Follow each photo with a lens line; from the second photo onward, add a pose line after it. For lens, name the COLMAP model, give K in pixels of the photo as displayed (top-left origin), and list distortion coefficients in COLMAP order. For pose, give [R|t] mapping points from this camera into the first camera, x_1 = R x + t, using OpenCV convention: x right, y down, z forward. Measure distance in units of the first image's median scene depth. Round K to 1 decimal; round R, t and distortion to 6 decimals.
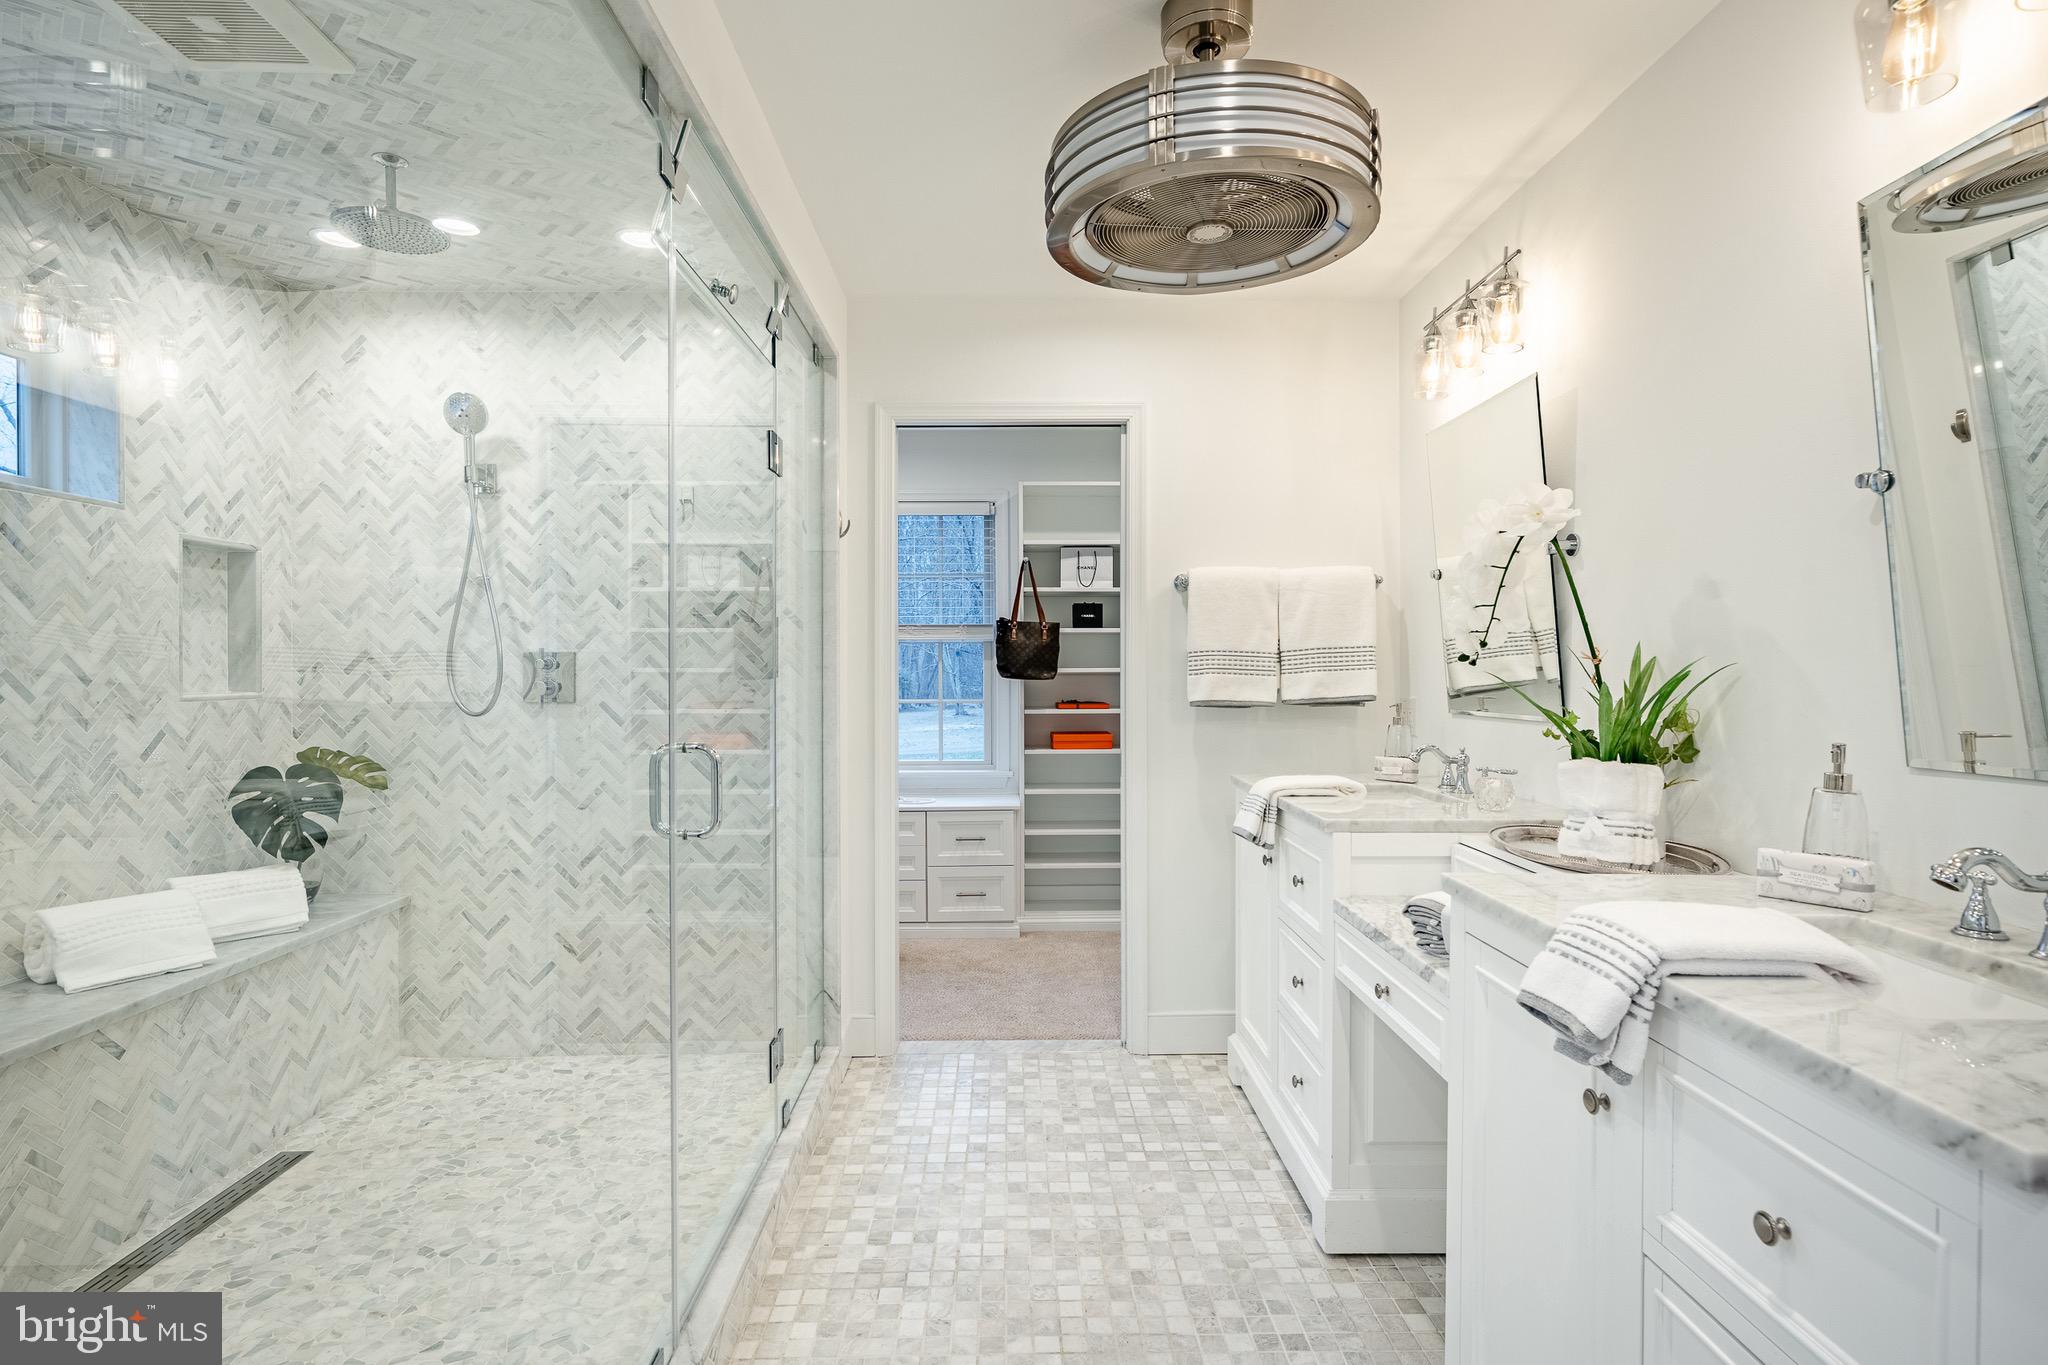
lens RADIAL K [[1008.2, 0, 1031.1], [0, 1008.2, 665.1], [0, 0, 1]] dist [-0.000842, 0.000266]
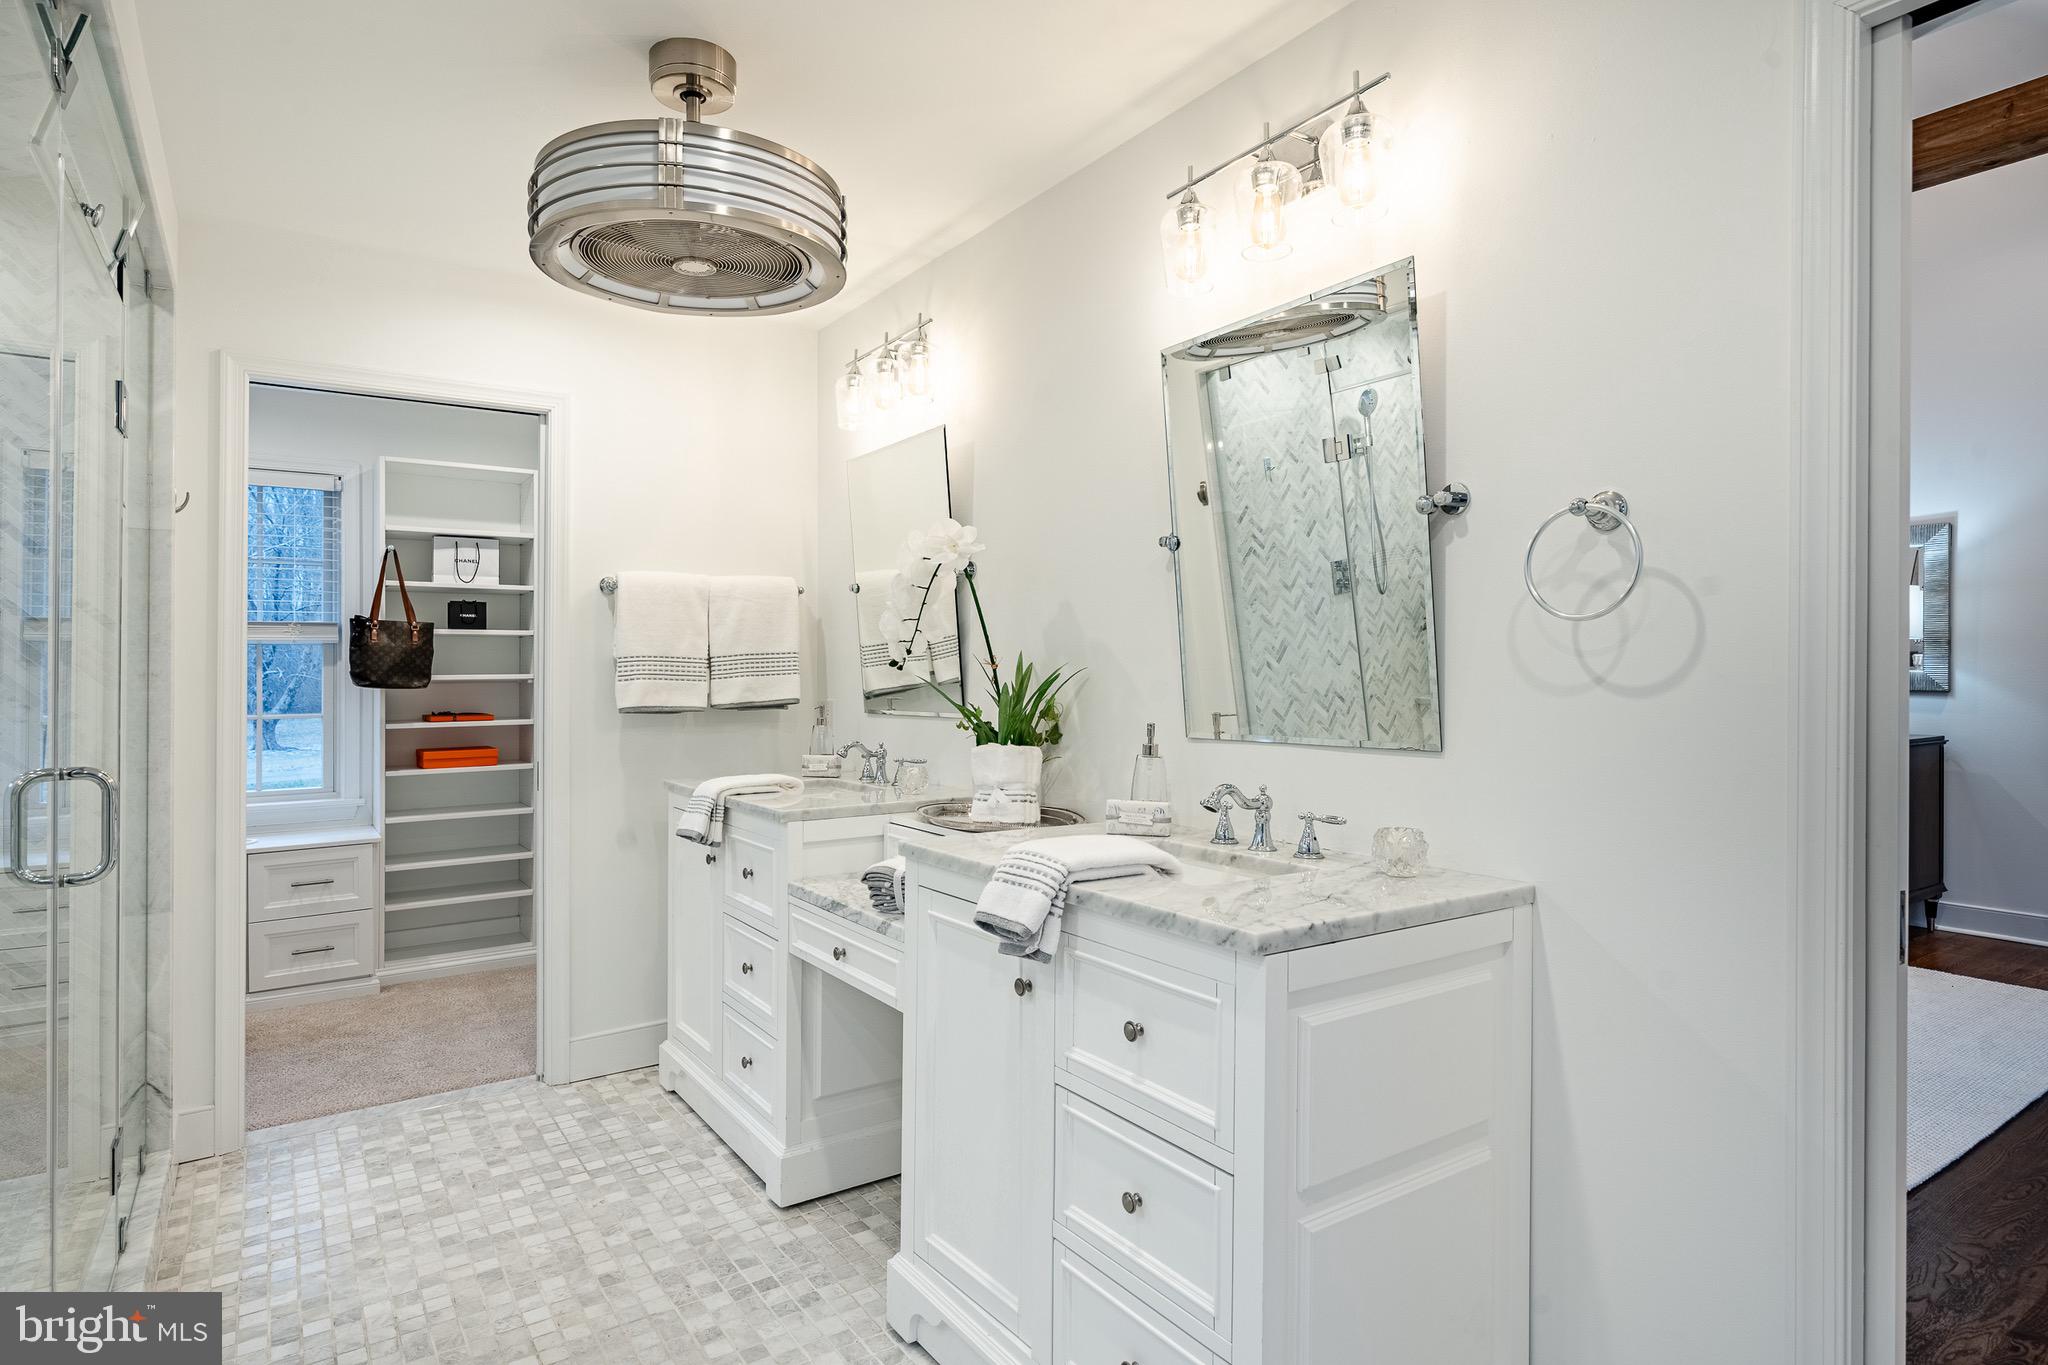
lens RADIAL K [[1113.8, 0, 1022.3], [0, 1113.8, 680.0], [0, 0, 1]] dist [0.004206, 0.000543]
pose [[0.827808, -0.008371, 0.560948, -0.155370], [0.003708, 0.999948, 0.009451, 0.000114], [-0.560999, -0.005743, 0.827797, -0.137311]]
